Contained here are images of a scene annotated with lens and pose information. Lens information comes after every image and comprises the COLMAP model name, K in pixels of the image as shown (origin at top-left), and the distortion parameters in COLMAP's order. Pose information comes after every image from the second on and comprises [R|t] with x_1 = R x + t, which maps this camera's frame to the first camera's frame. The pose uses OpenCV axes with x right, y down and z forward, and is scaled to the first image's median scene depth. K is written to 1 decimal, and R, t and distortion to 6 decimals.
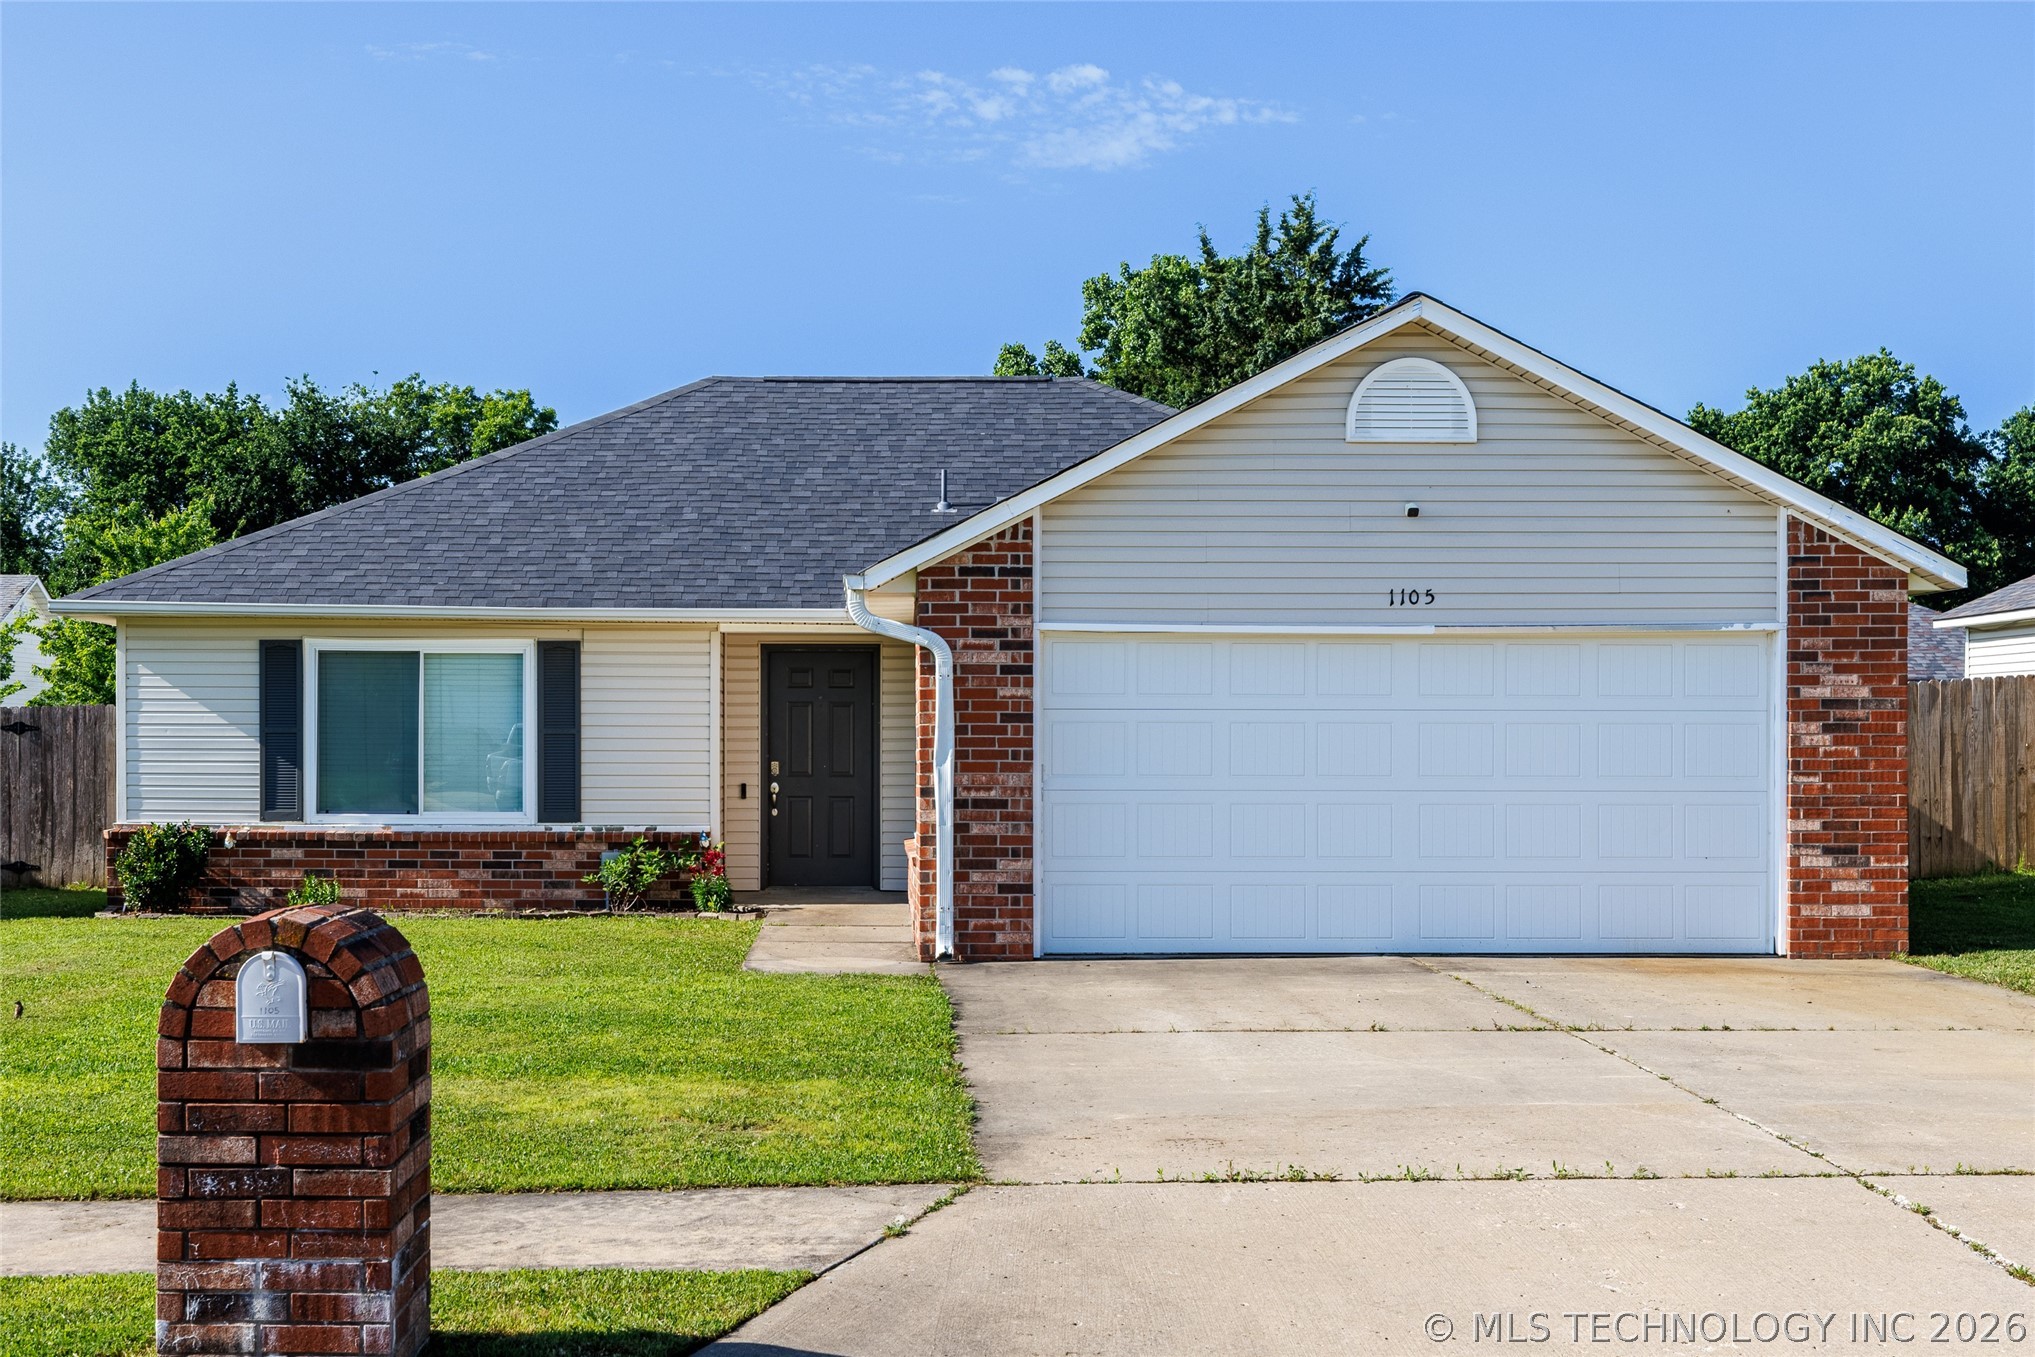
lens RADIAL K [[3340.6, 0, 1017.7], [0, 3340.6, 683.3], [0, 0, 1]] dist [-0.029354, 0.000000]
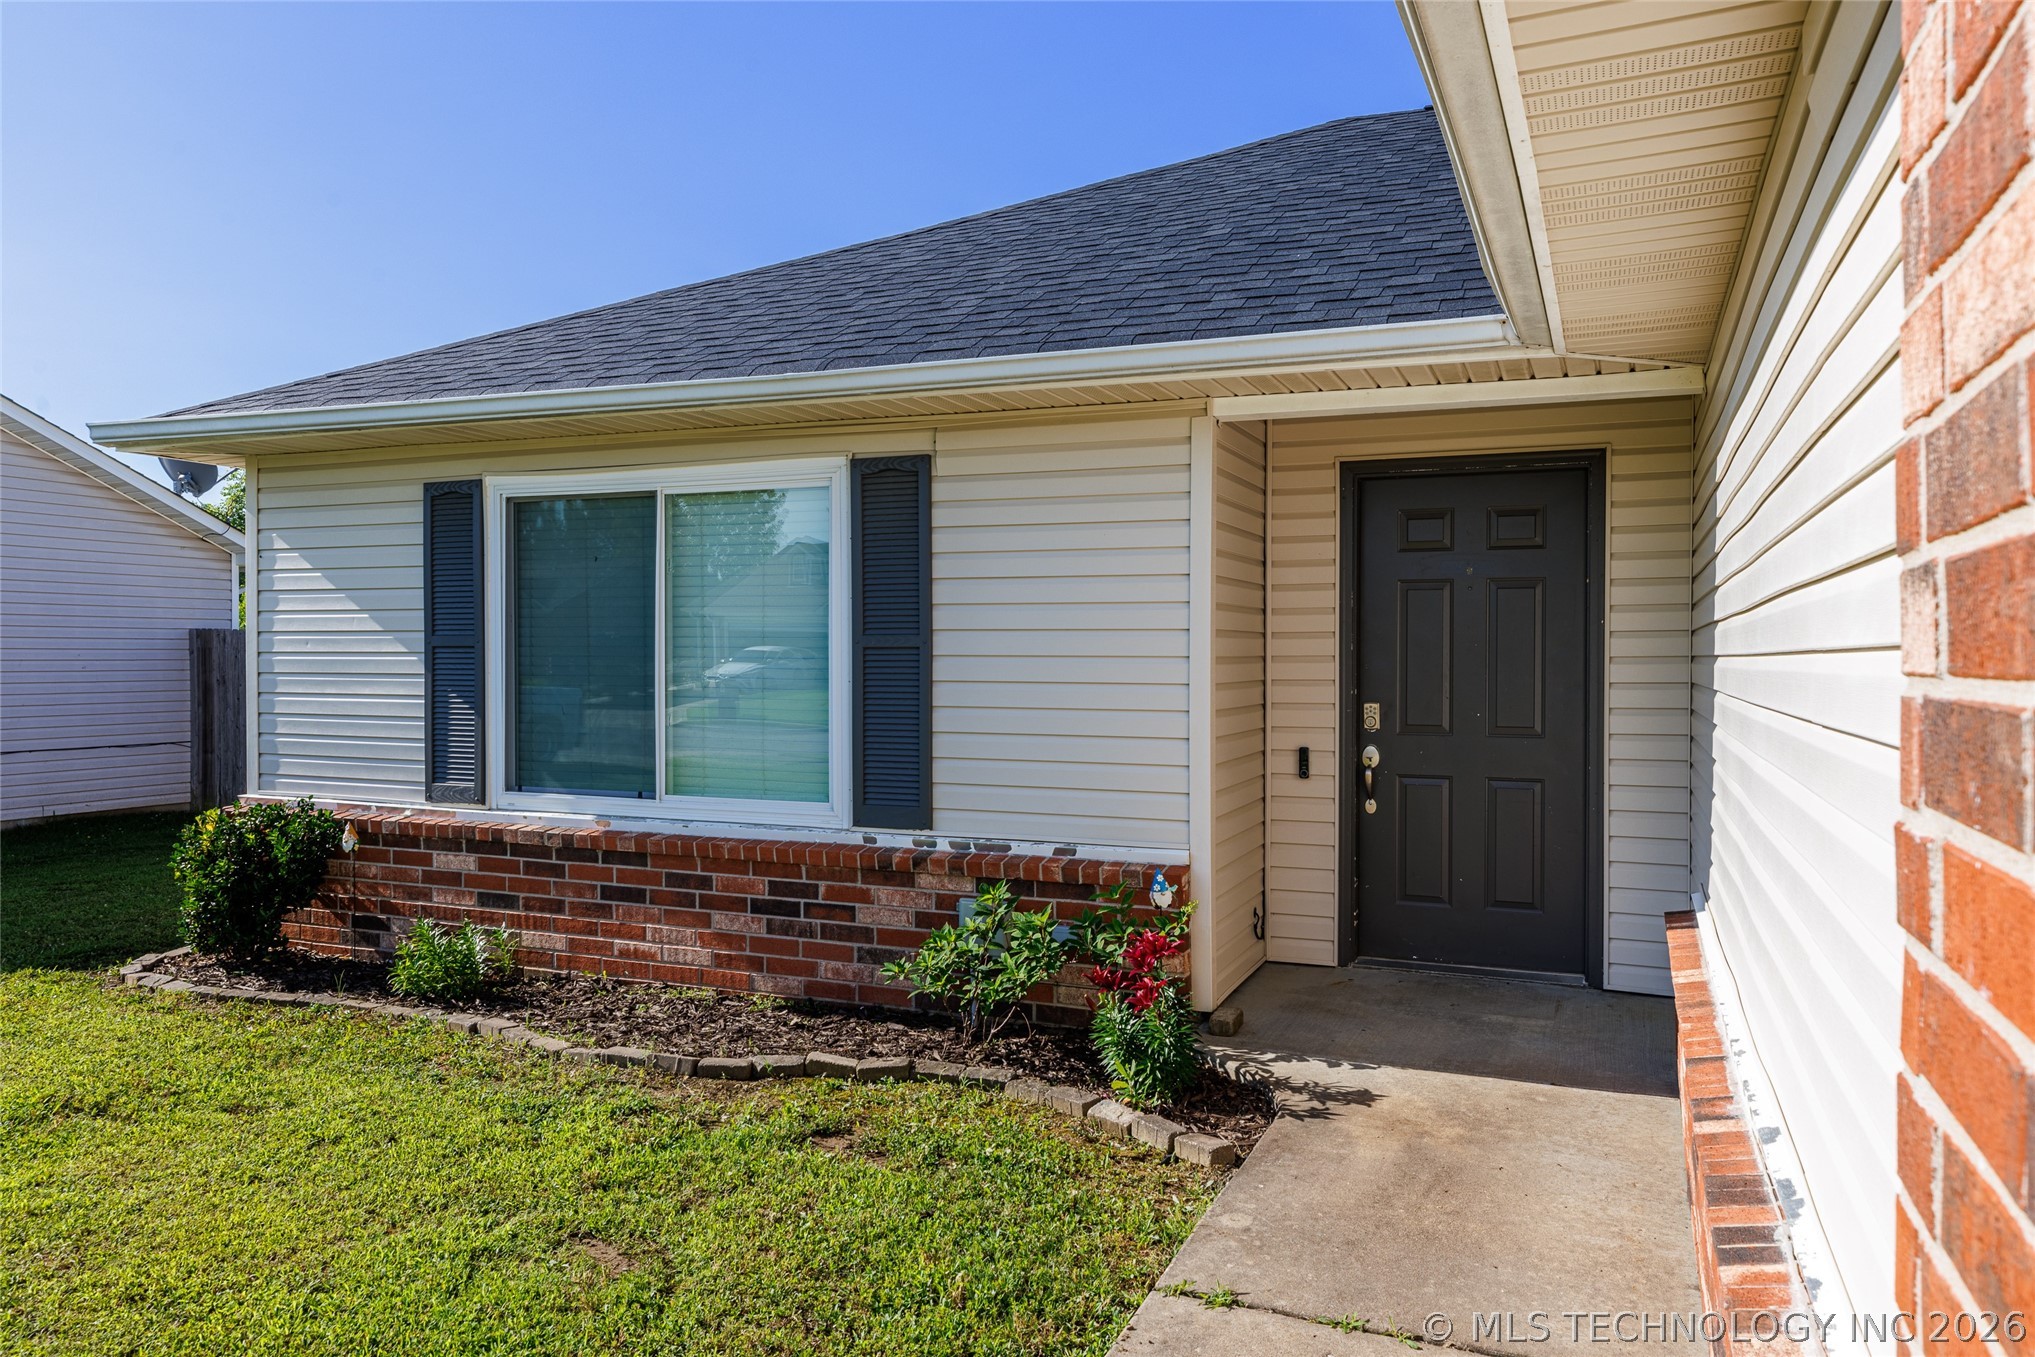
lens RADIAL K [[1452.4, 0, 1003.1], [0, 1452.4, 682.2], [0, 0, 1]] dist [0.007645, -0.000333]
pose [[0.901644, 0.008493, -0.432395, -0.030525], [0.007560, 0.999345, 0.035395, 0.012932], [0.432413, -0.035183, 0.900989, 0.818076]]
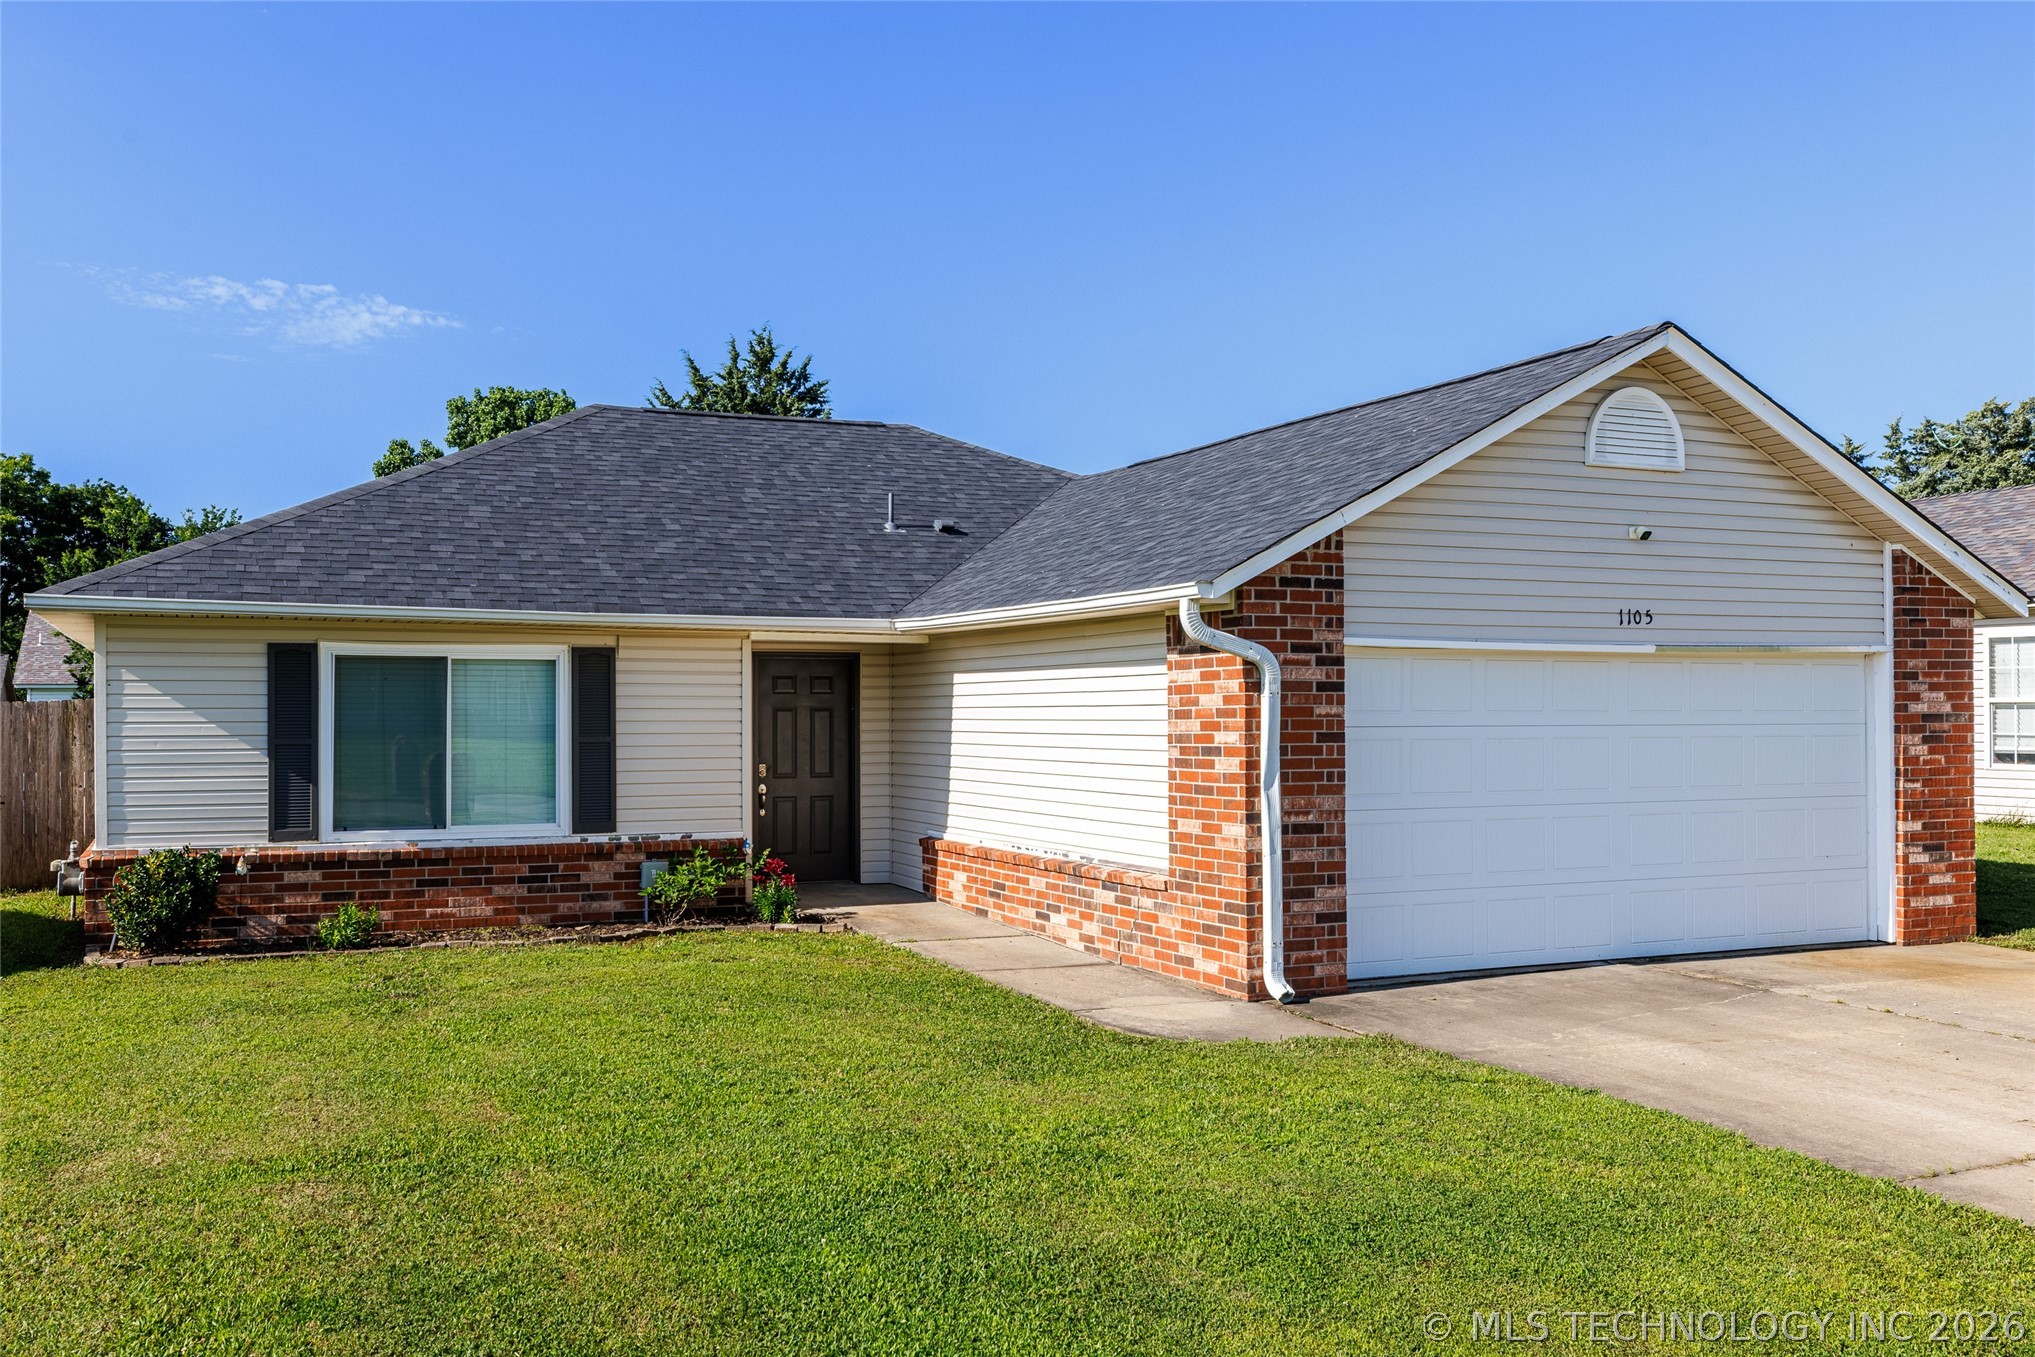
lens RADIAL K [[1864.6, 0, 1013.7], [0, 1864.6, 668.1], [0, 0, 1]] dist [-0.001571, 0.000000]
pose [[0.919244, 0.005875, 0.393646, -0.240463], [-0.006004, 0.999982, -0.000903, -0.006869], [-0.393644, -0.001533, 0.919262, 0.450856]]
